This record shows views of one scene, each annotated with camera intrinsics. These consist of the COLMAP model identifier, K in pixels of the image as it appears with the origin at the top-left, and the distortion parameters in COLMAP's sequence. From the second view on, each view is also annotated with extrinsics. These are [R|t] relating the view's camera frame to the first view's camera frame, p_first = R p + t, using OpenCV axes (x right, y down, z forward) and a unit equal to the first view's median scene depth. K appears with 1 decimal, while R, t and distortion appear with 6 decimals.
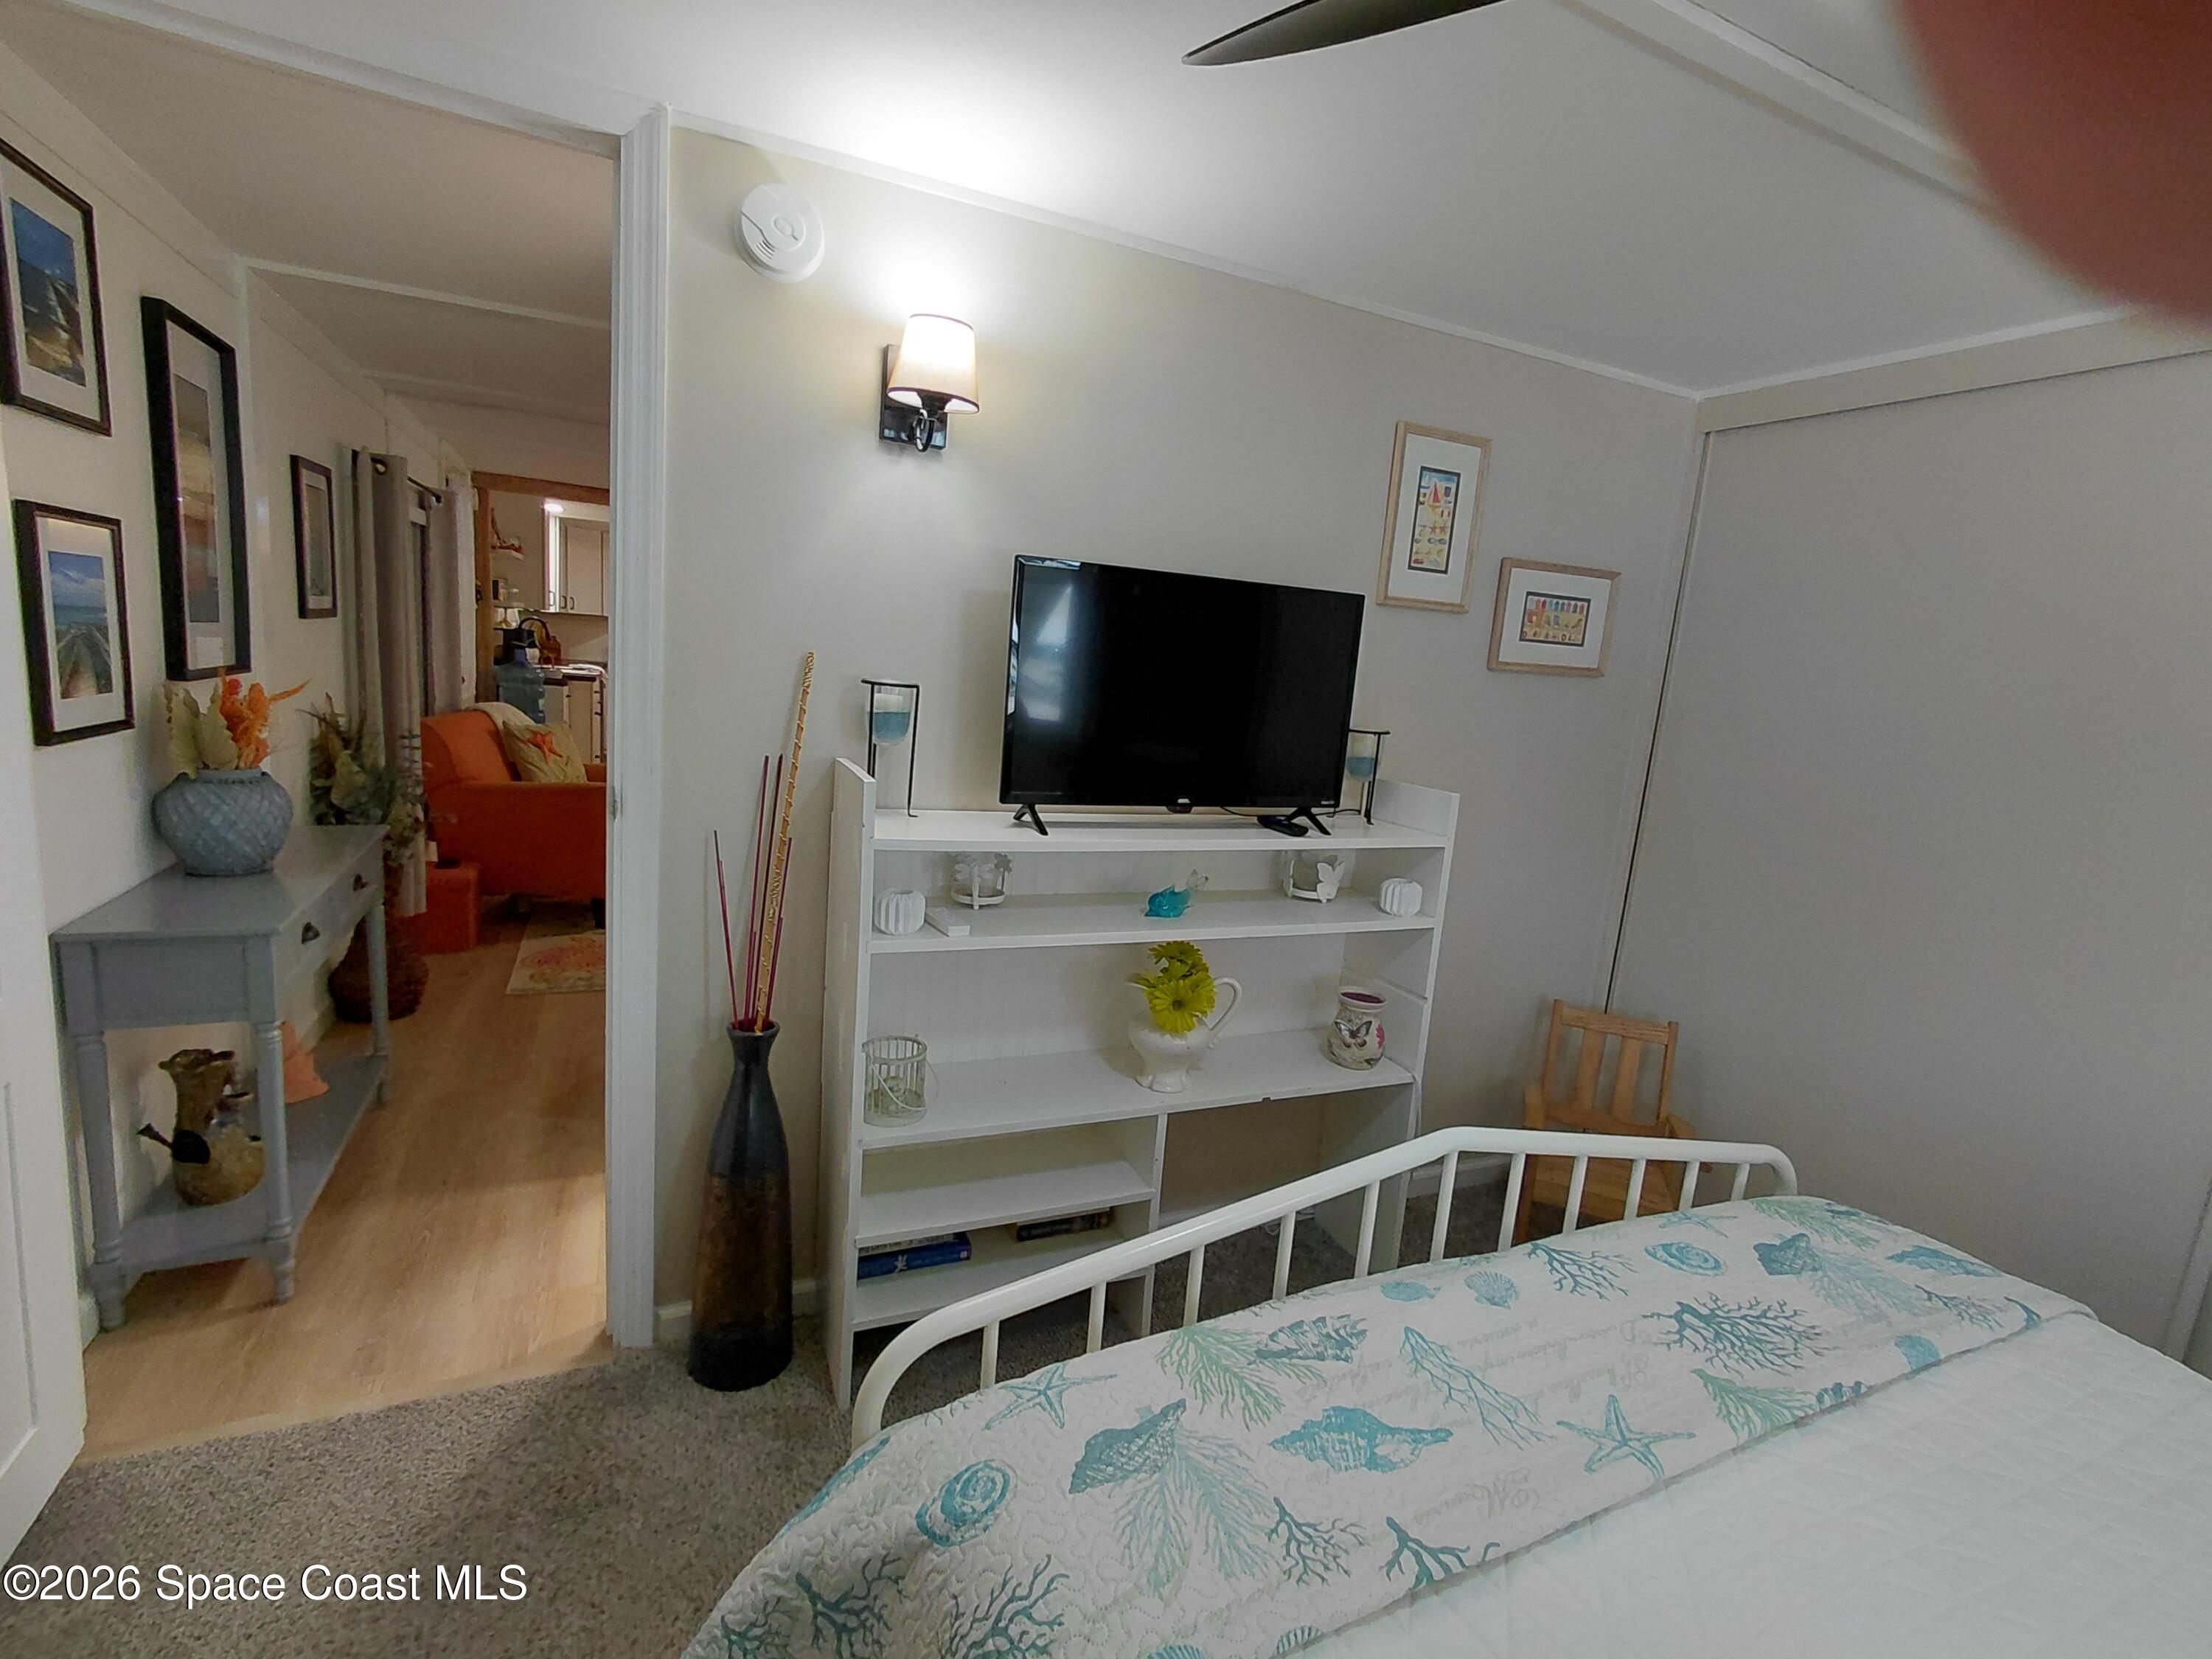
lens RADIAL K [[1031.3, 0, 1137.1], [0, 1031.3, 823.3], [0, 0, 1]] dist [-0.001360, 0.002048]
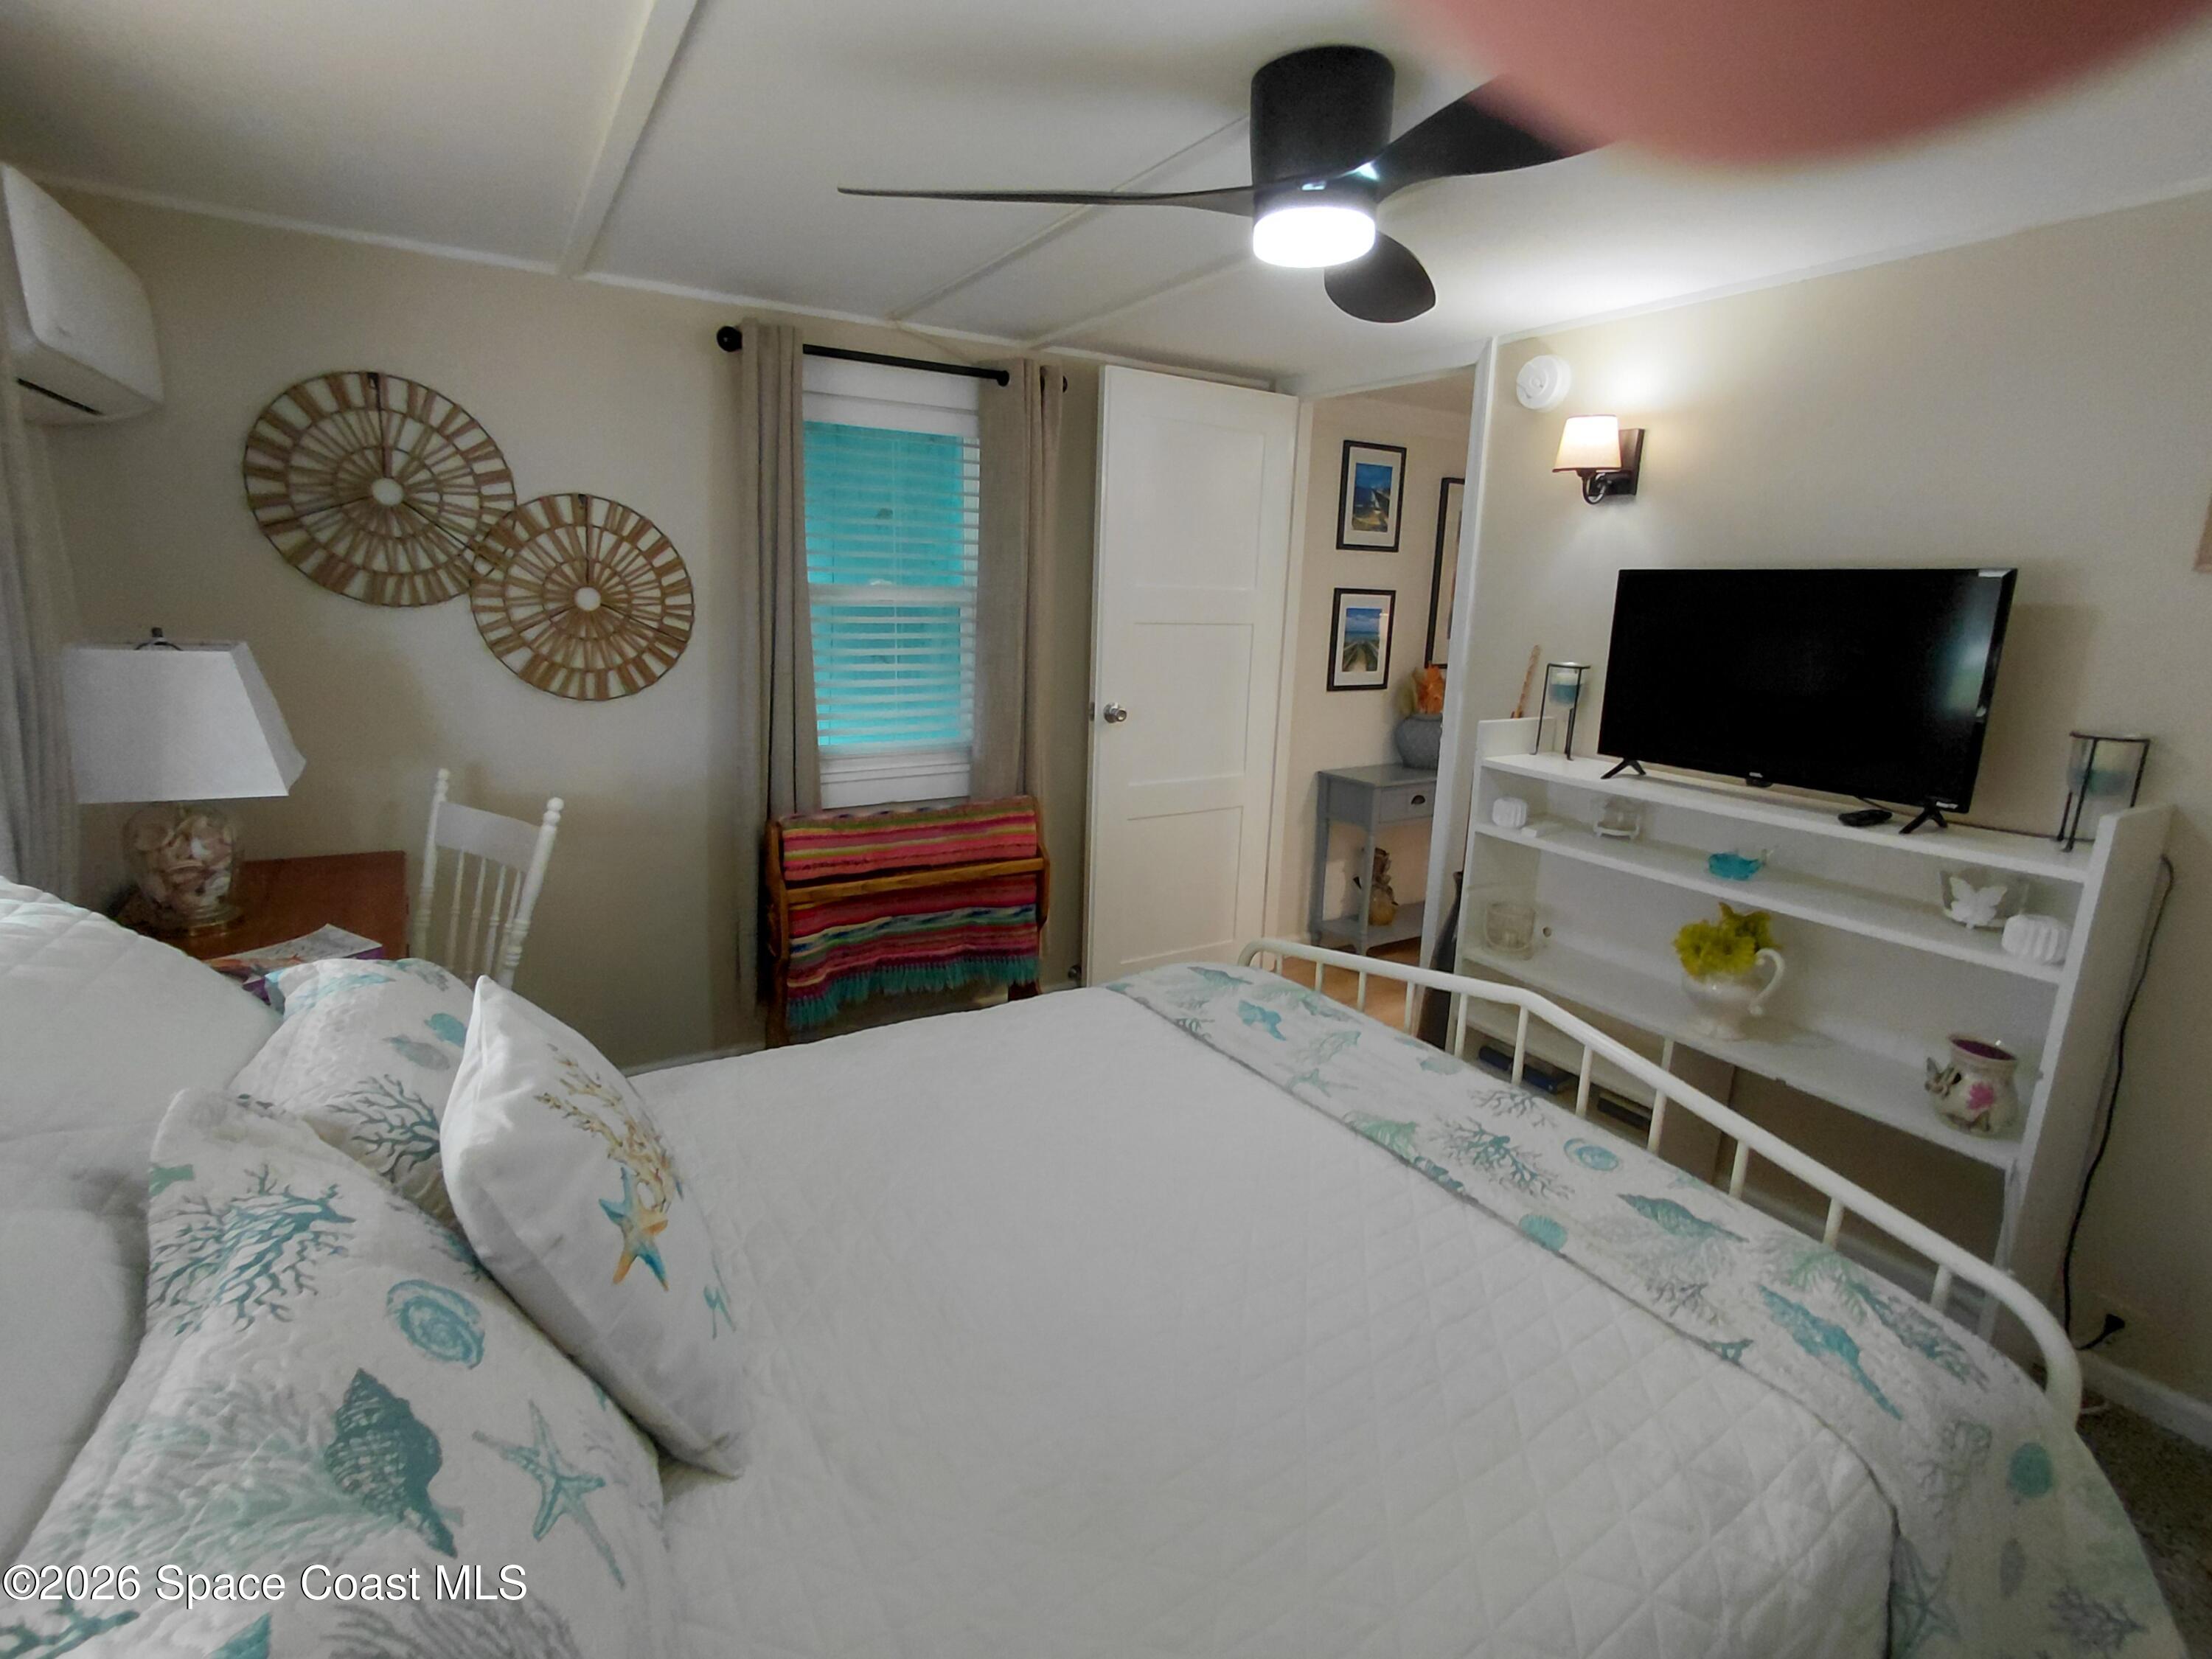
lens RADIAL K [[1031.3, 0, 1137.1], [0, 1031.3, 823.3], [0, 0, 1]] dist [-0.001360, 0.002048]
pose [[0.141429, 0.147029, -0.978969, 1.456085], [-0.180253, 0.976202, 0.120573, 0.020935], [0.973400, 0.159410, 0.164565, 0.264245]]
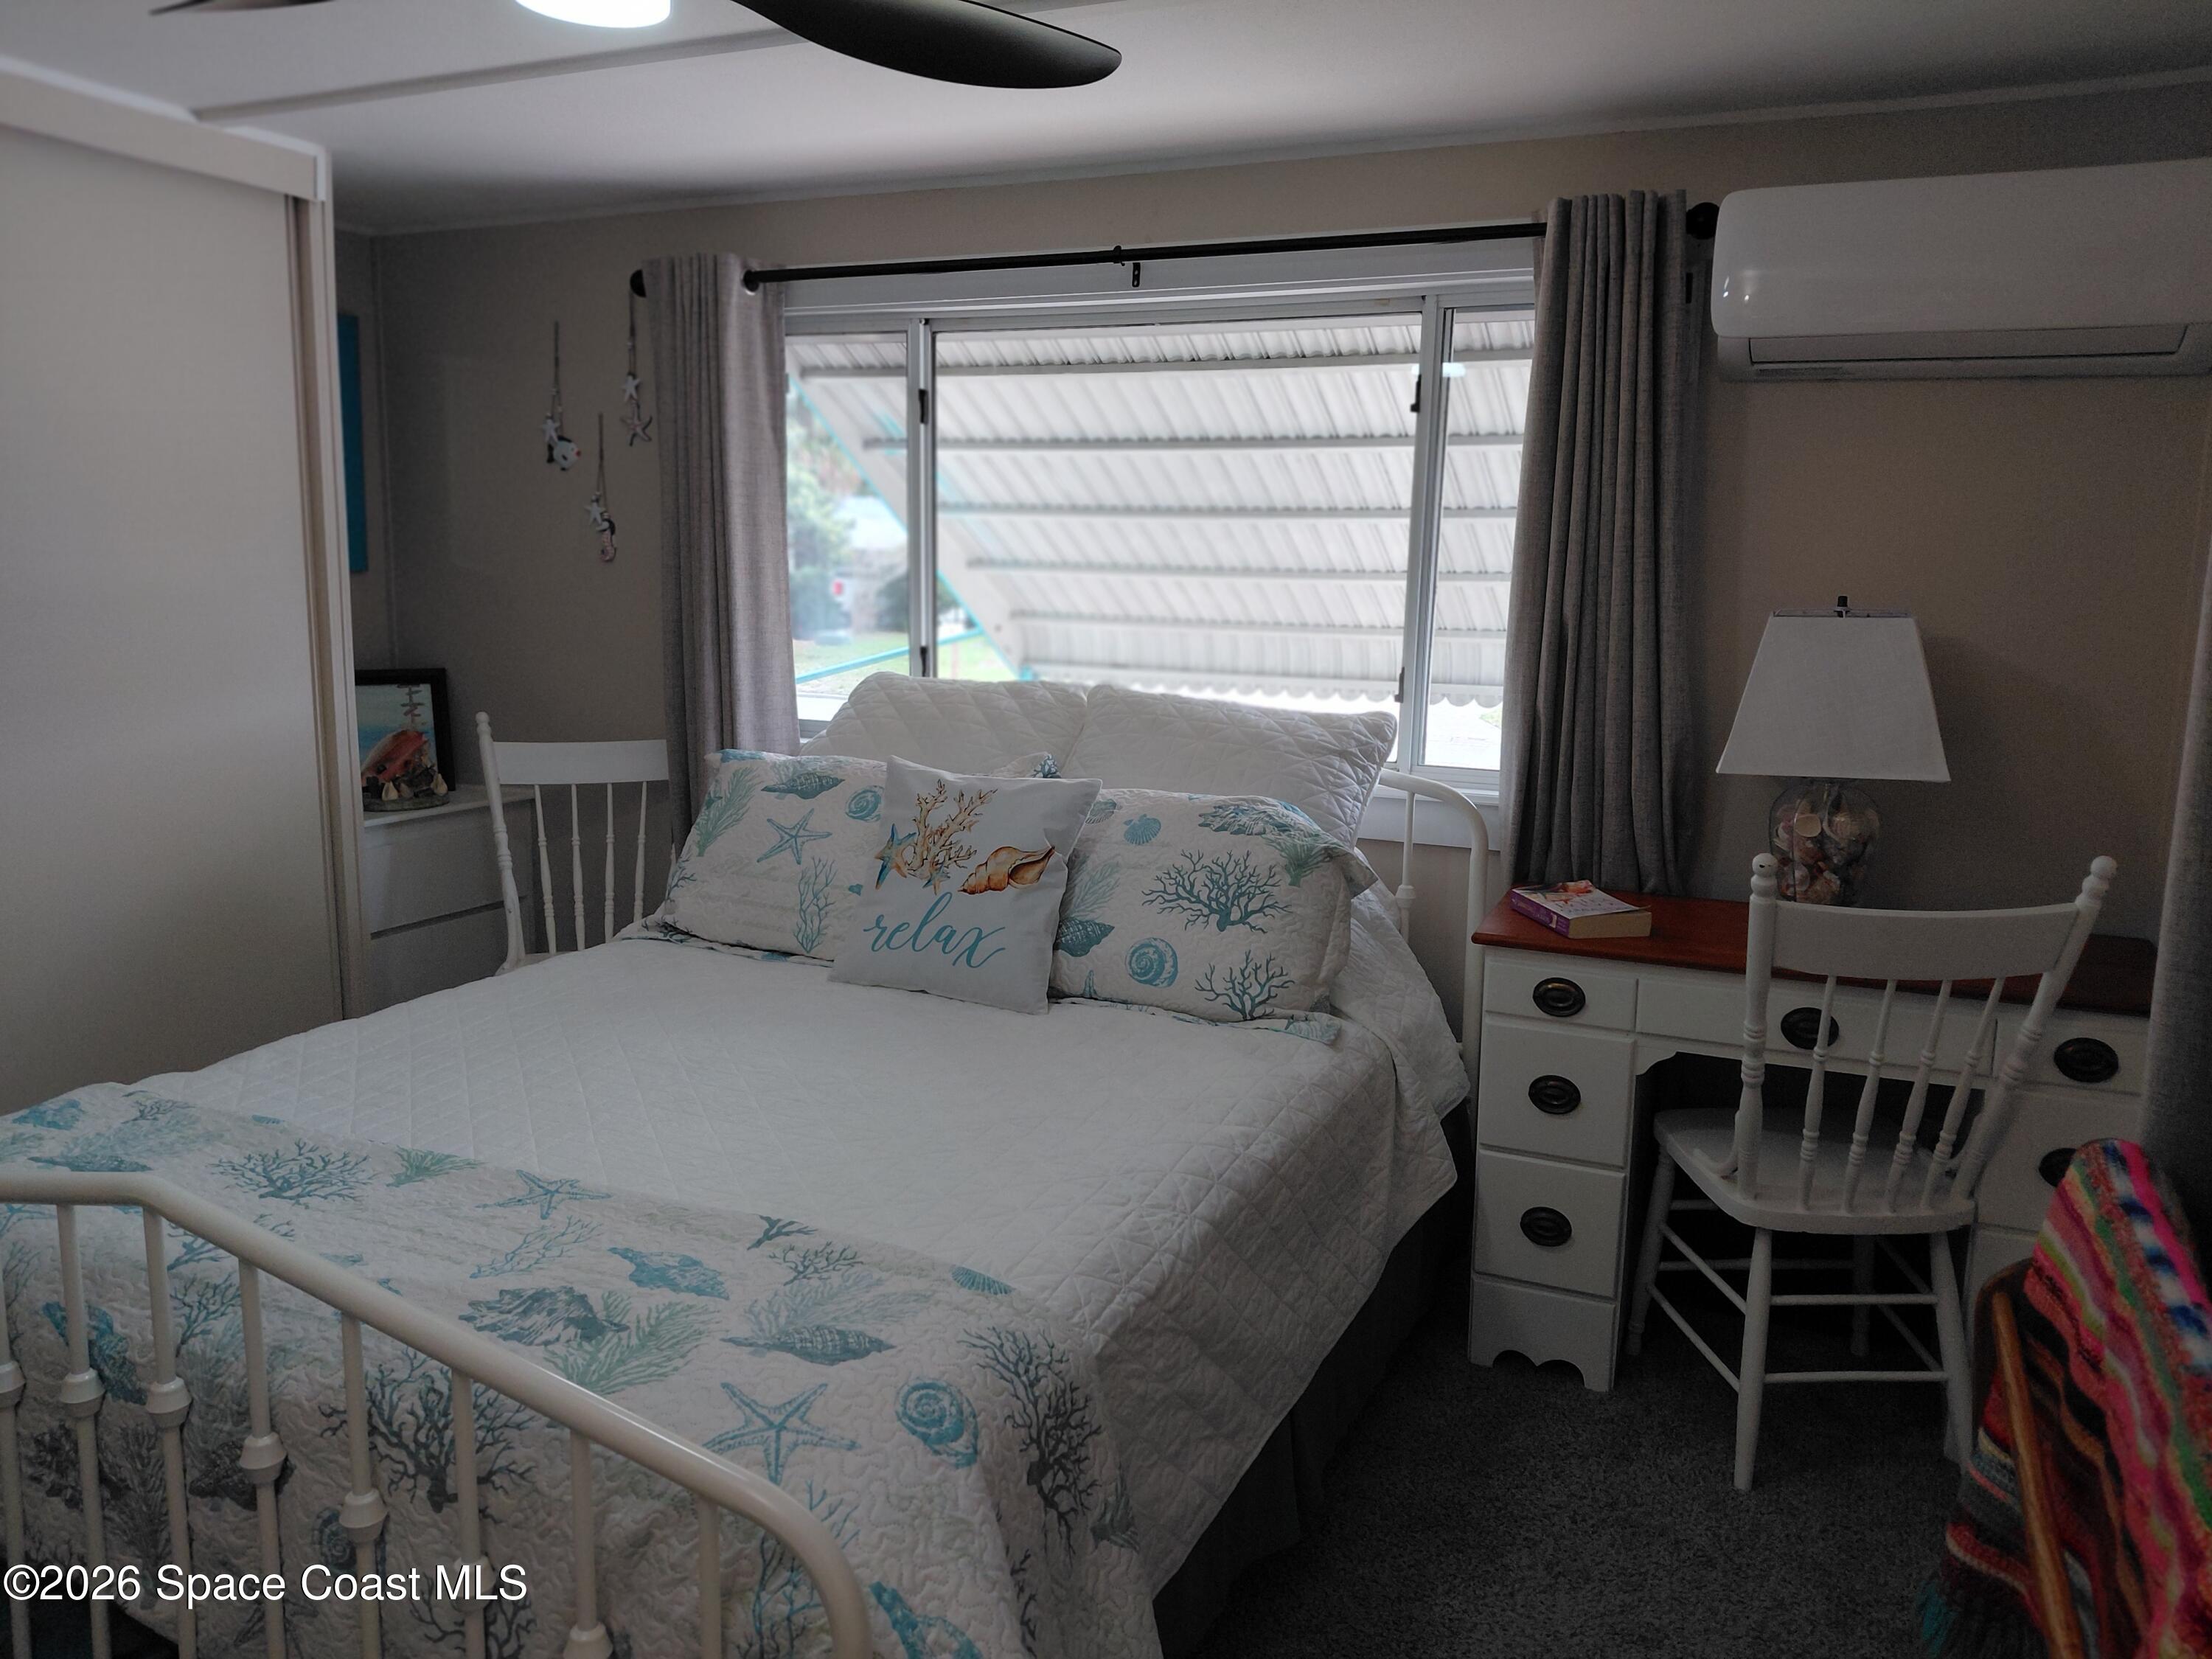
lens RADIAL K [[1579.0, 0, 1070.8], [0, 1579.0, 816.7], [0, 0, 1]] dist [0.078619, -0.001855]
pose [[-0.619201, -0.210718, 0.756431, -0.806866], [0.057353, 0.948612, 0.311202, -0.220276], [-0.783135, 0.236080, -0.575296, 1.049034]]
